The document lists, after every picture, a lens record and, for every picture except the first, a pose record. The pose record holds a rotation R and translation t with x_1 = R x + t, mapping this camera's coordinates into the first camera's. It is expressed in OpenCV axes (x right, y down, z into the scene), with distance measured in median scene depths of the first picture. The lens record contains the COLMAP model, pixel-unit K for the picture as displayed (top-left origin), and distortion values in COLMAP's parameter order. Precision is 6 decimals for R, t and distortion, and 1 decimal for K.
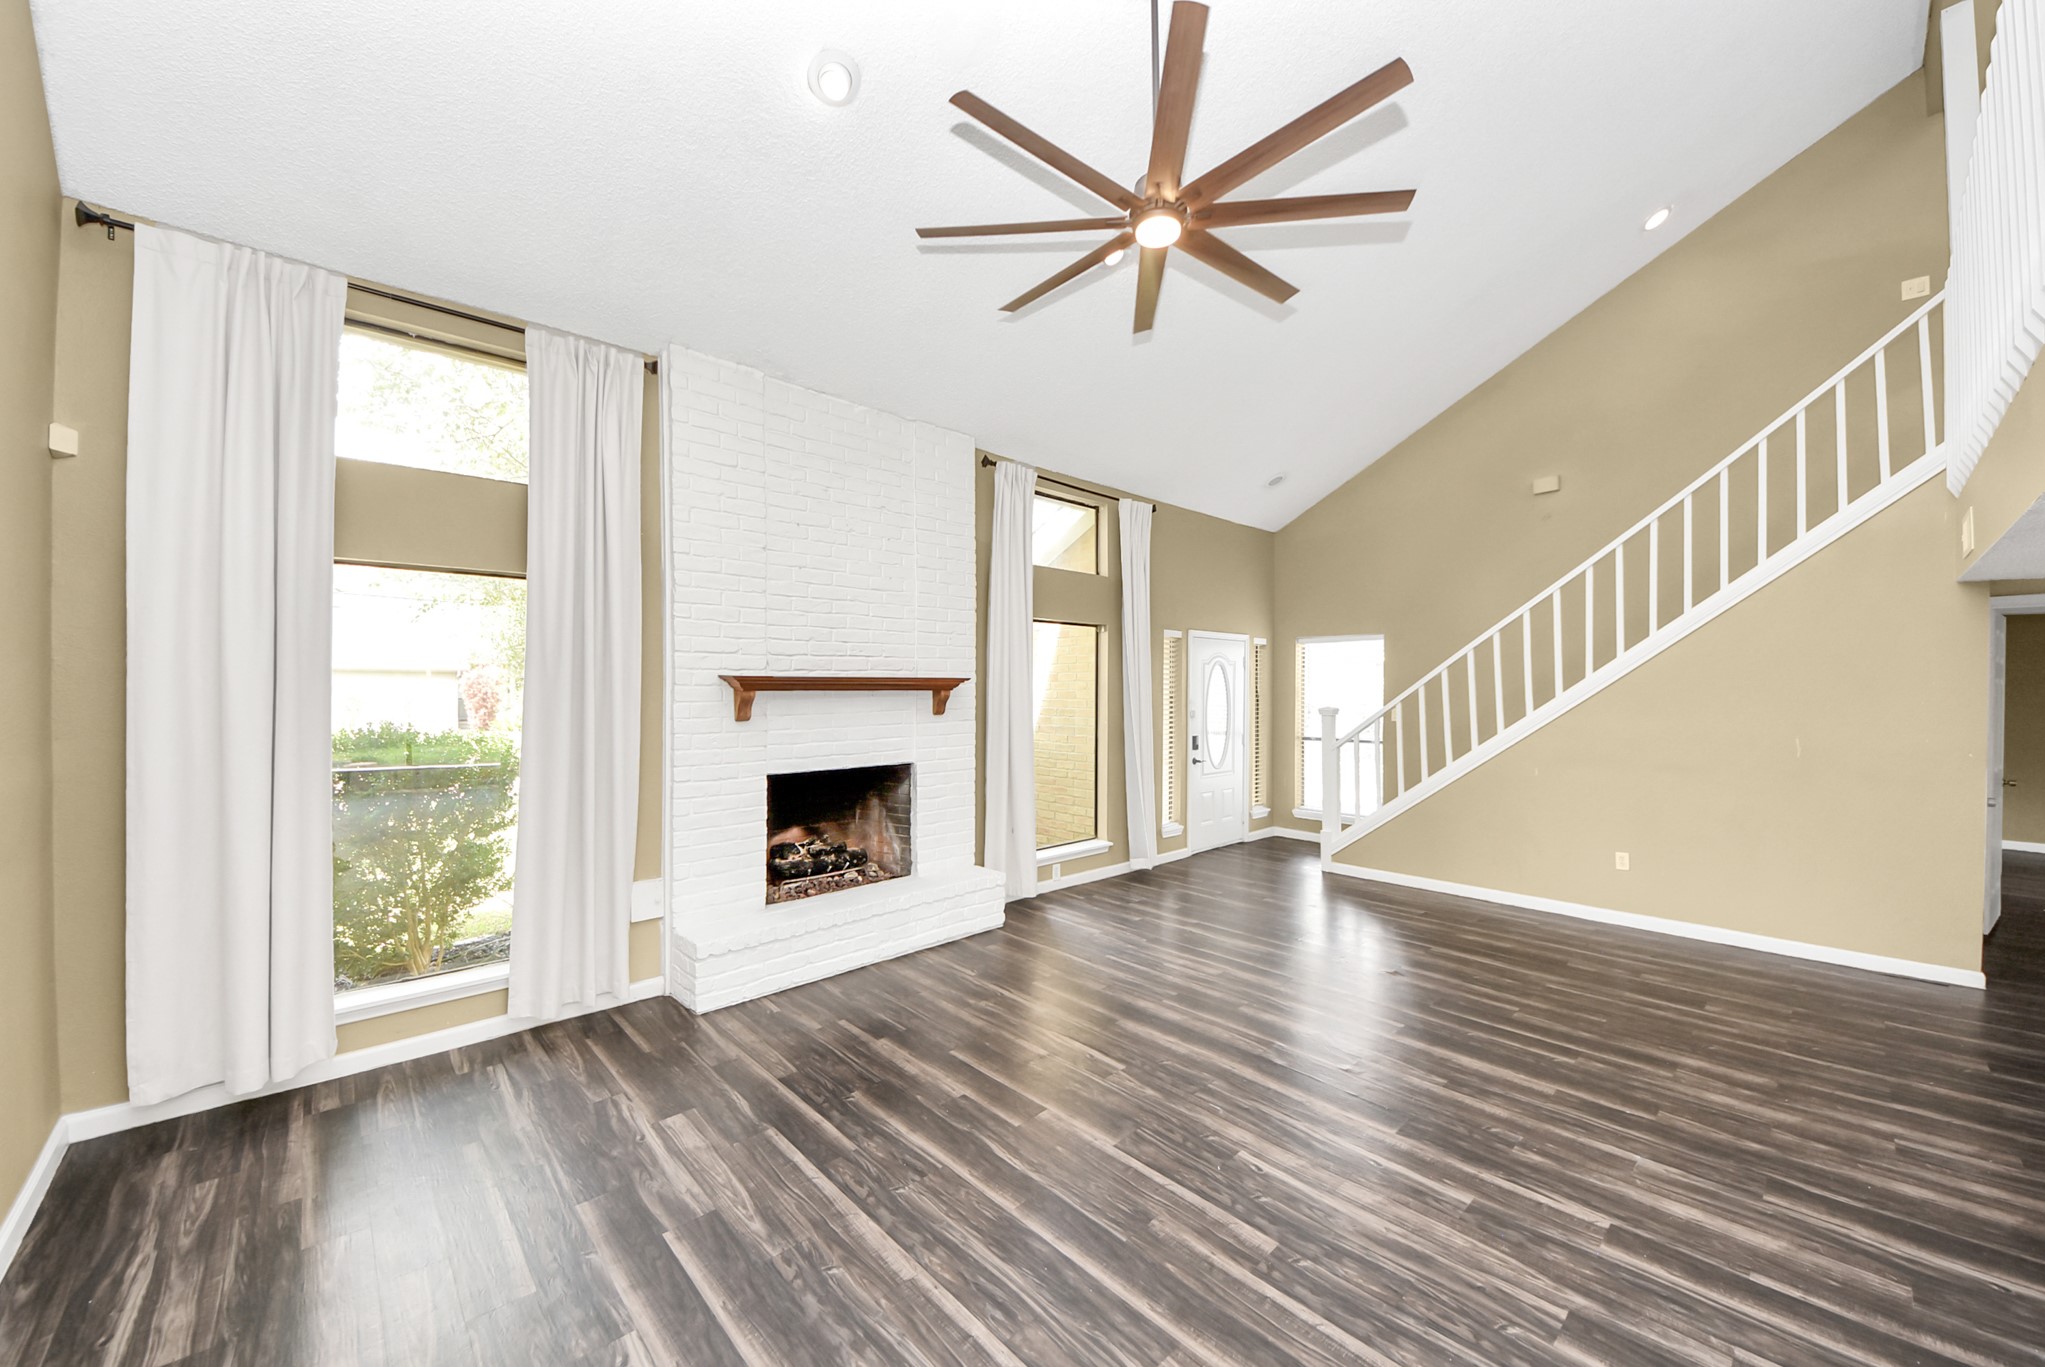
lens RADIAL K [[716.7, 0, 987.0], [0, 716.7, 689.2], [0, 0, 1]] dist [0.000499, -0.008915]
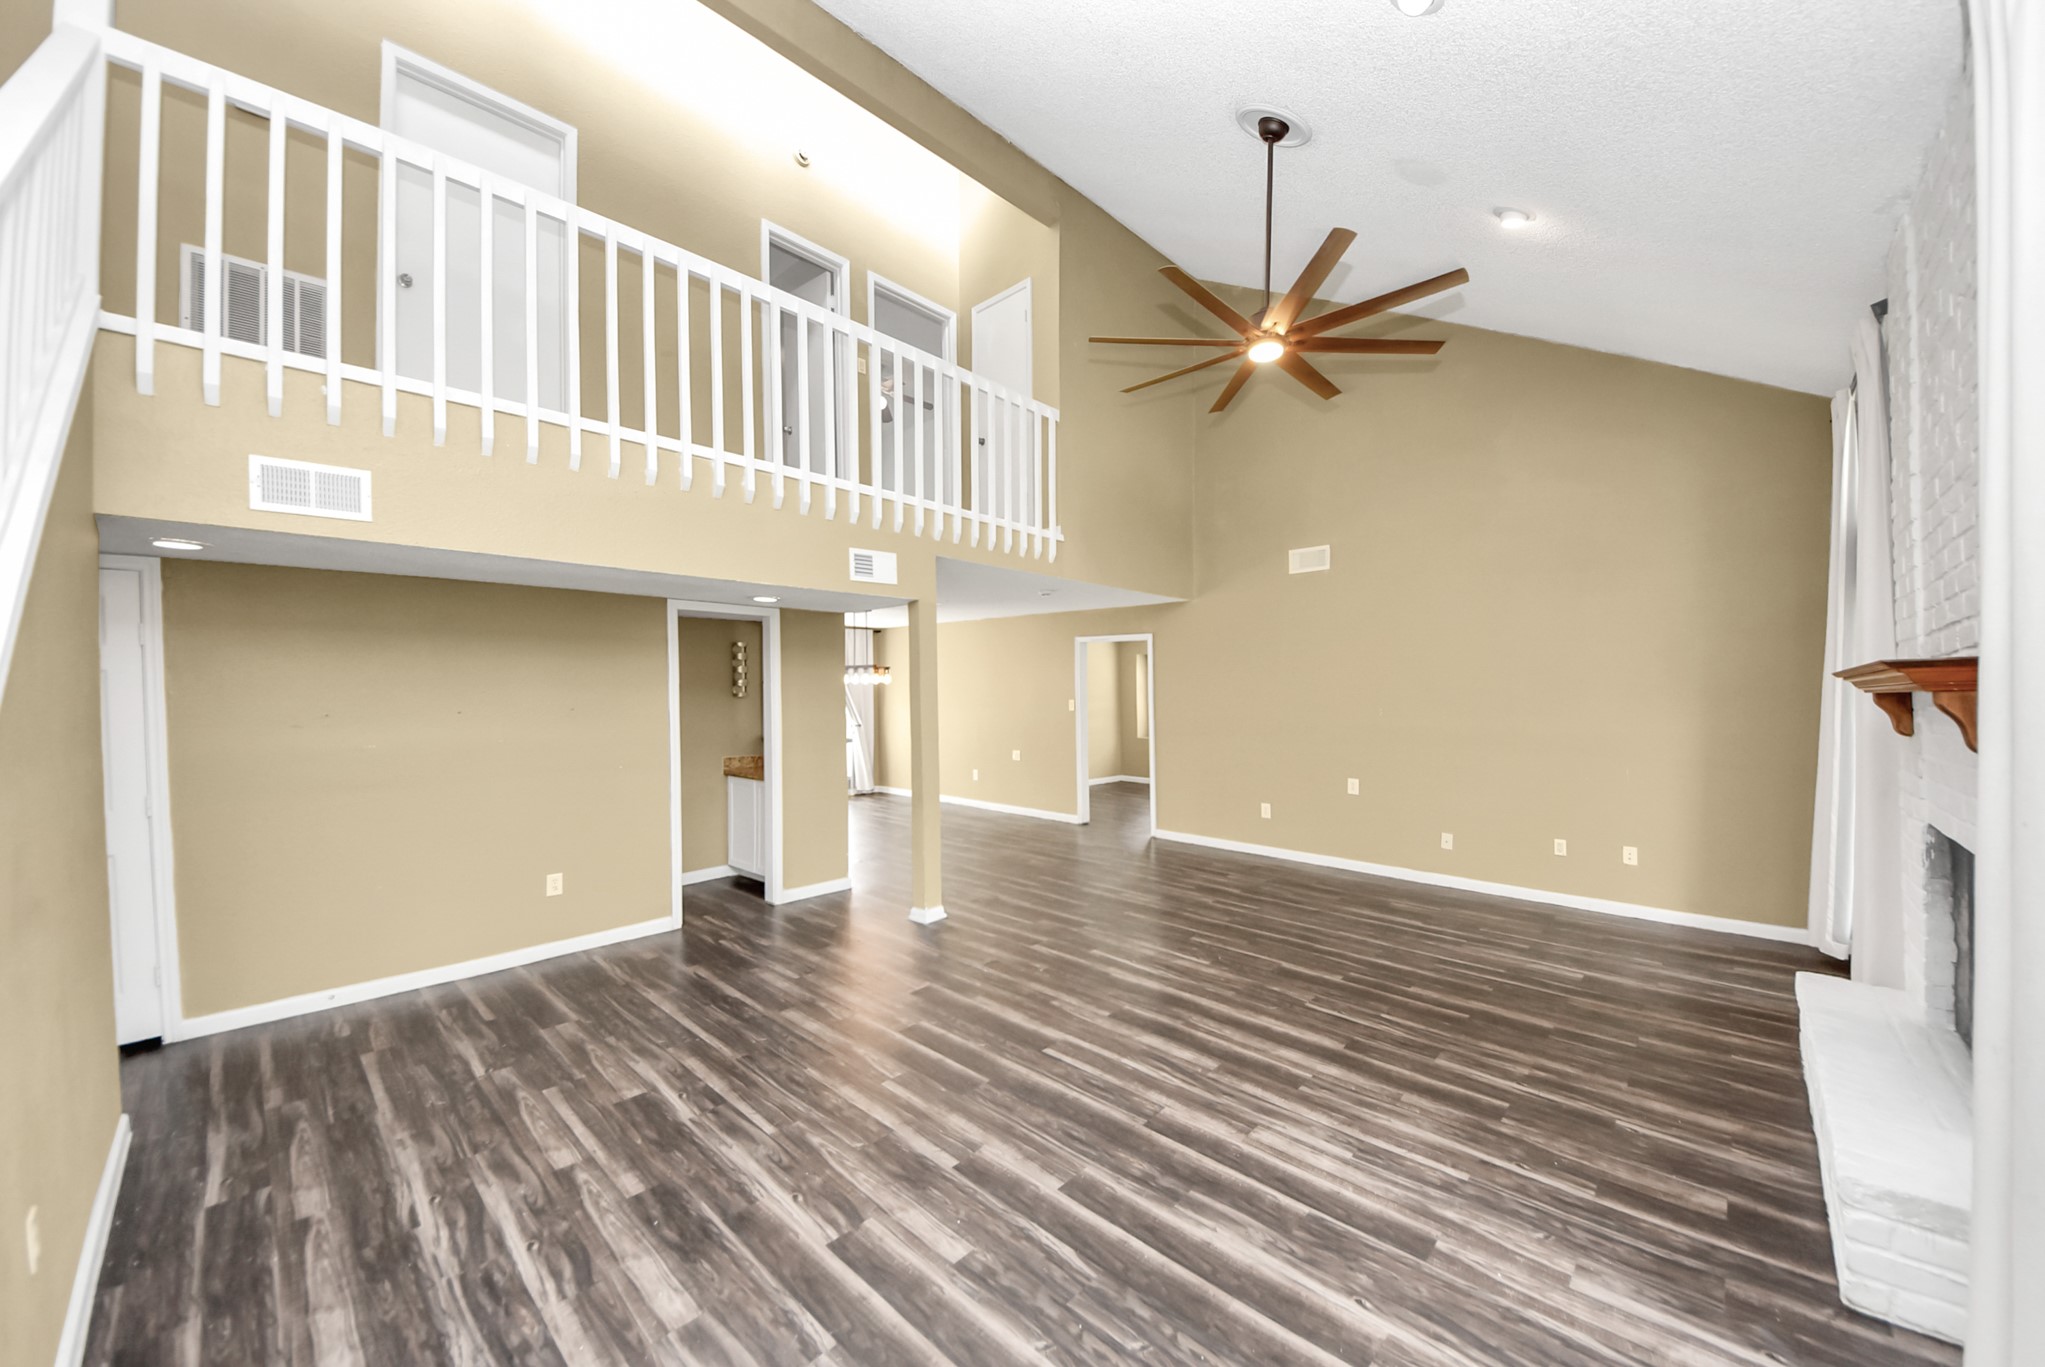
lens RADIAL K [[761.5, 0, 1036.4], [0, 761.5, 687.5], [0, 0, 1]] dist [0.056274, -0.033908]
pose [[-0.989811, 0.001230, -0.142385, 0.745321], [0.002129, 0.999979, -0.006166, 0.010383], [0.142375, -0.006406, -0.989792, 2.014785]]
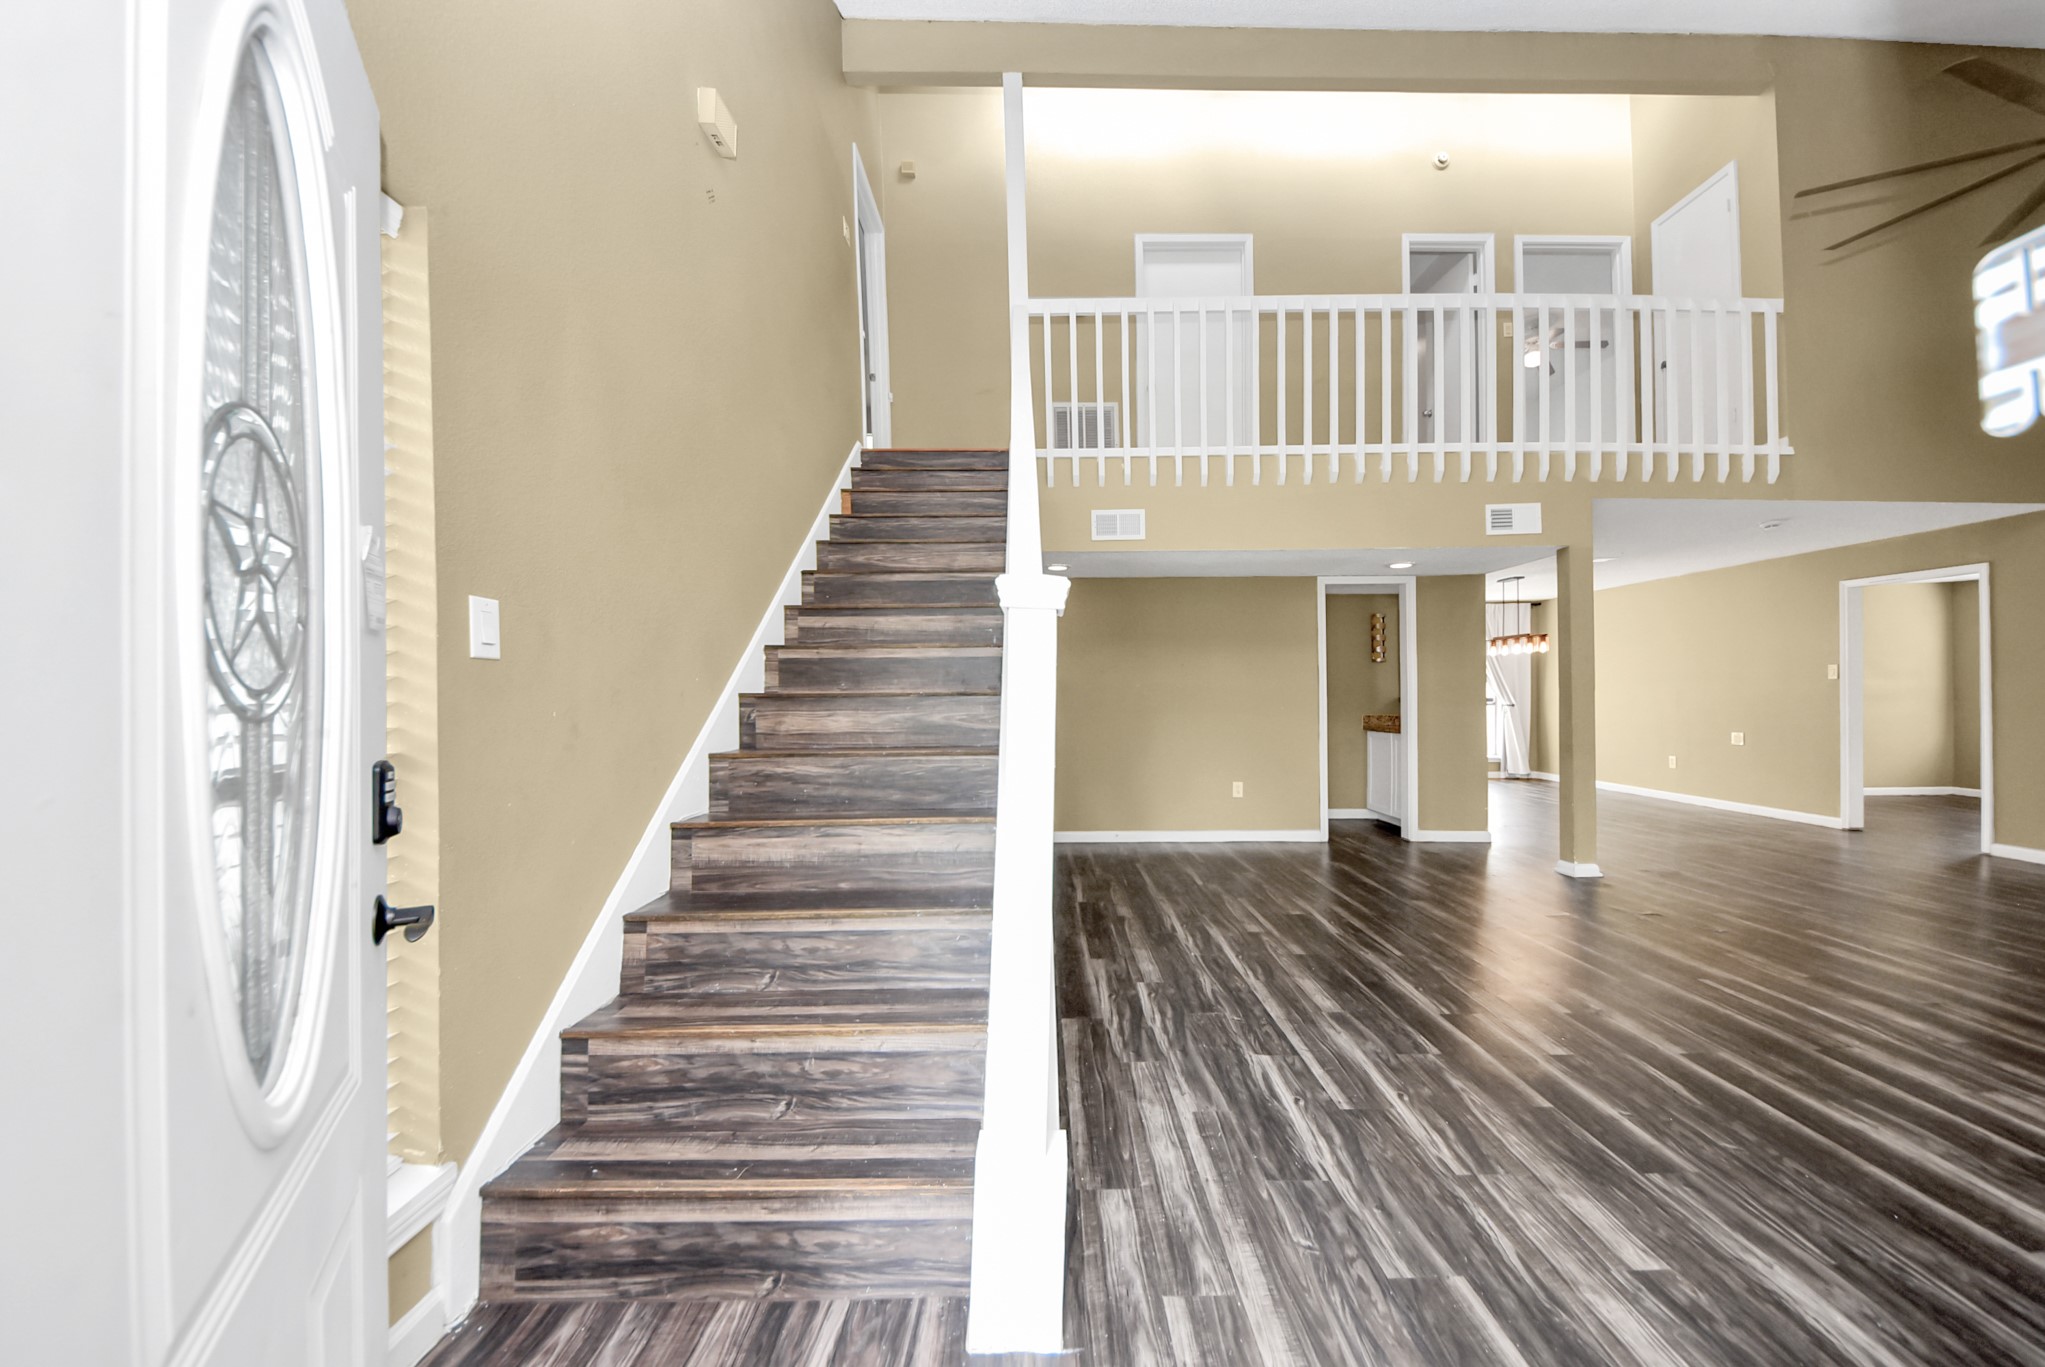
lens RADIAL K [[716.7, 0, 987.0], [0, 716.7, 689.2], [0, 0, 1]] dist [0.000499, -0.008915]
pose [[-0.744624, -0.006083, 0.667457, 0.675056], [-0.008066, 0.999967, 0.000115, 0.112467], [-0.667436, -0.005298, -0.744648, 2.269095]]
